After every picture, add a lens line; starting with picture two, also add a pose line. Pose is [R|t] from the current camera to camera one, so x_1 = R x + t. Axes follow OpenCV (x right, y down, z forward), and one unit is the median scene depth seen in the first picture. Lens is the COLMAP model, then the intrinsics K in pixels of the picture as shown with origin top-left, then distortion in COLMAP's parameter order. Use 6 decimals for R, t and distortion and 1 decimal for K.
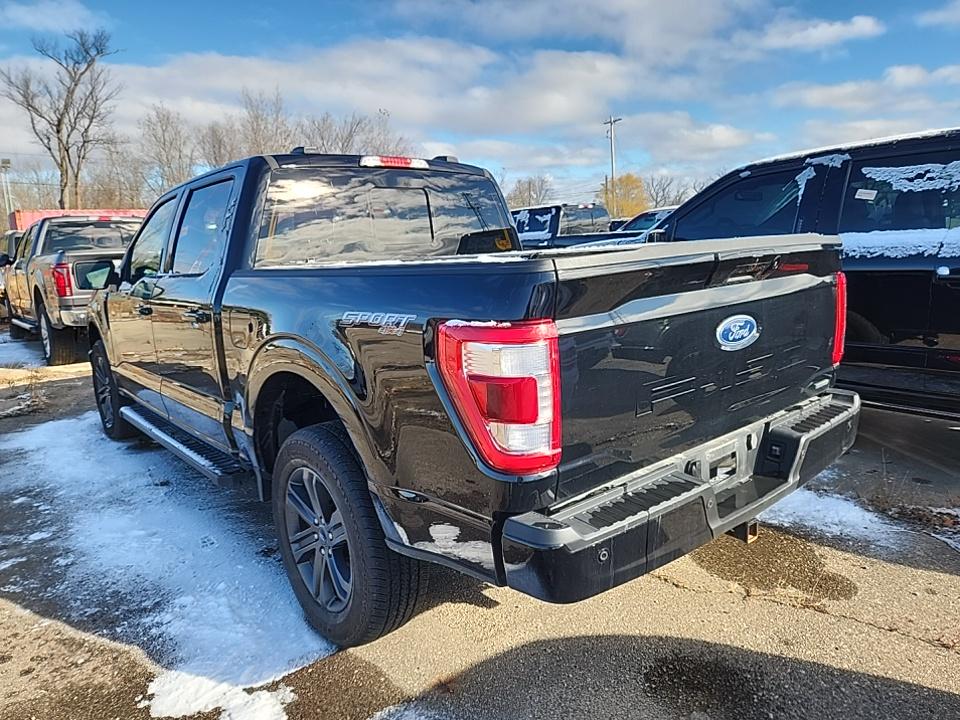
lens RADIAL K [[647.7, 0, 476.2], [0, 647.7, 357.0], [0, 0, 1]] dist [0.063634, -0.049148]
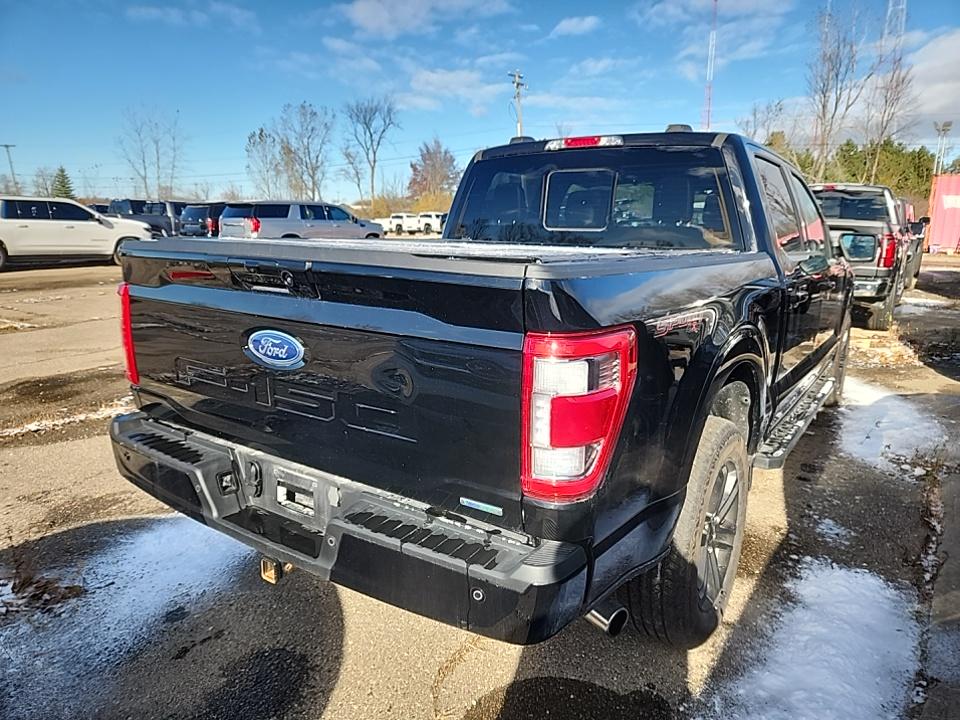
lens RADIAL K [[647.7, 0, 482.8], [0, 647.7, 361.1], [0, 0, 1]] dist [0.063634, -0.049148]
pose [[0.261920, 0.251797, -0.931663, 0.824166], [-0.194293, 0.959357, 0.204659, -0.163594], [0.945330, 0.127411, 0.300197, 0.633882]]
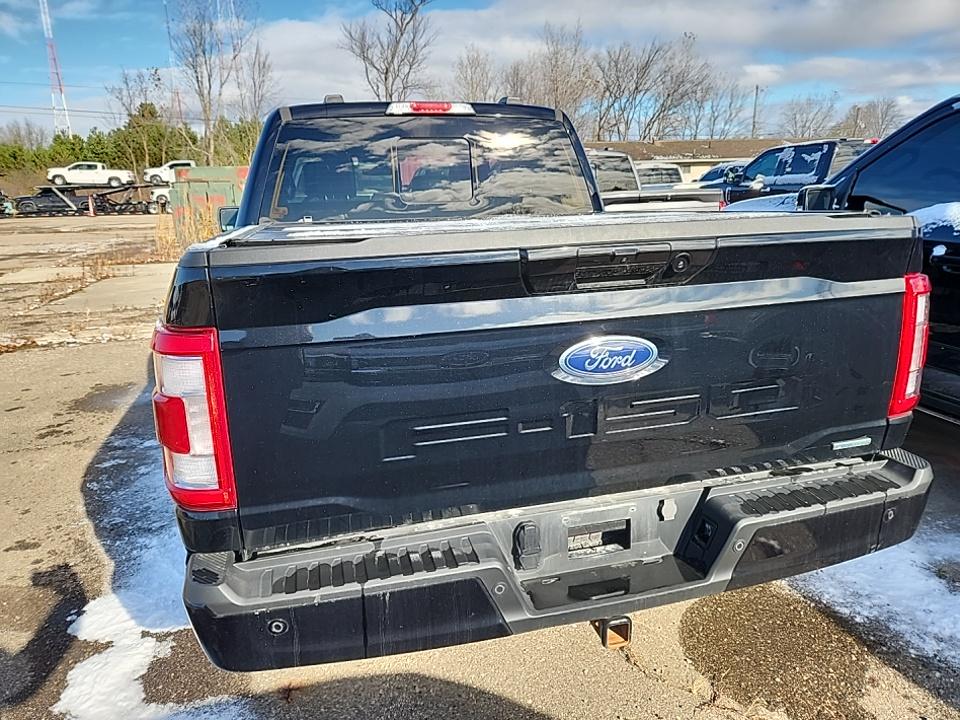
lens RADIAL K [[647.7, 0, 478.0], [0, 647.7, 358.0], [0, 0, 1]] dist [0.063634, -0.049148]
pose [[0.903859, 0.124847, -0.409210, 0.351624], [-0.086624, 0.990068, 0.110729, -0.065827], [0.418970, -0.064636, 0.905697, 0.198204]]
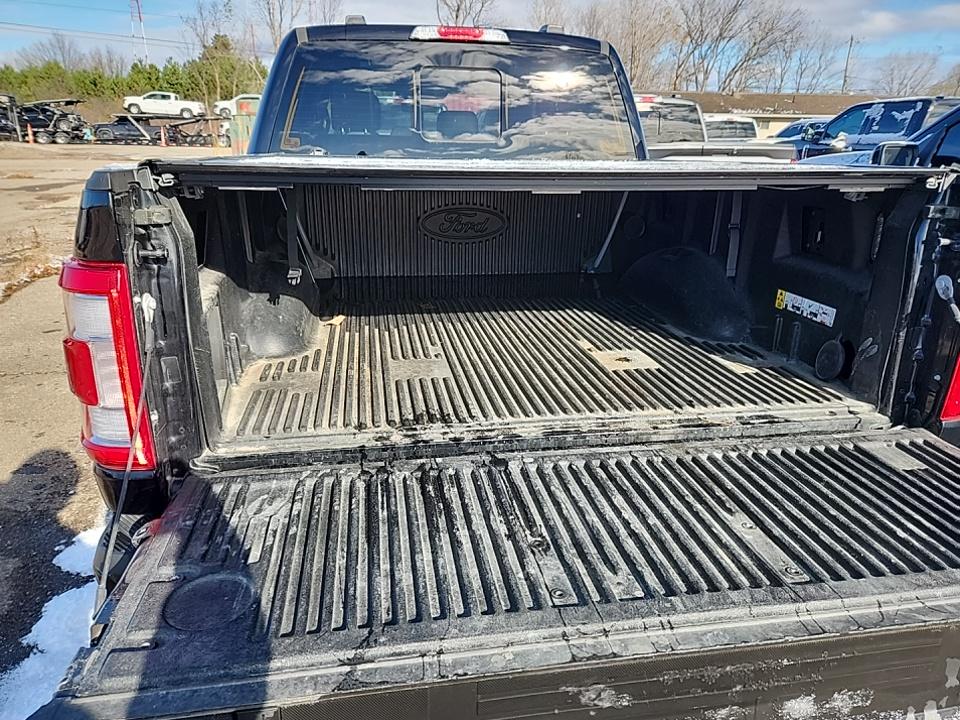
lens RADIAL K [[647.7, 0, 477.6], [0, 647.7, 350.8], [0, 0, 1]] dist [0.063634, -0.049148]
pose [[0.856633, 0.215070, -0.468962, 0.368977], [-0.143575, 0.972439, 0.183706, -0.070815], [0.495546, -0.090038, 0.863902, 0.279227]]
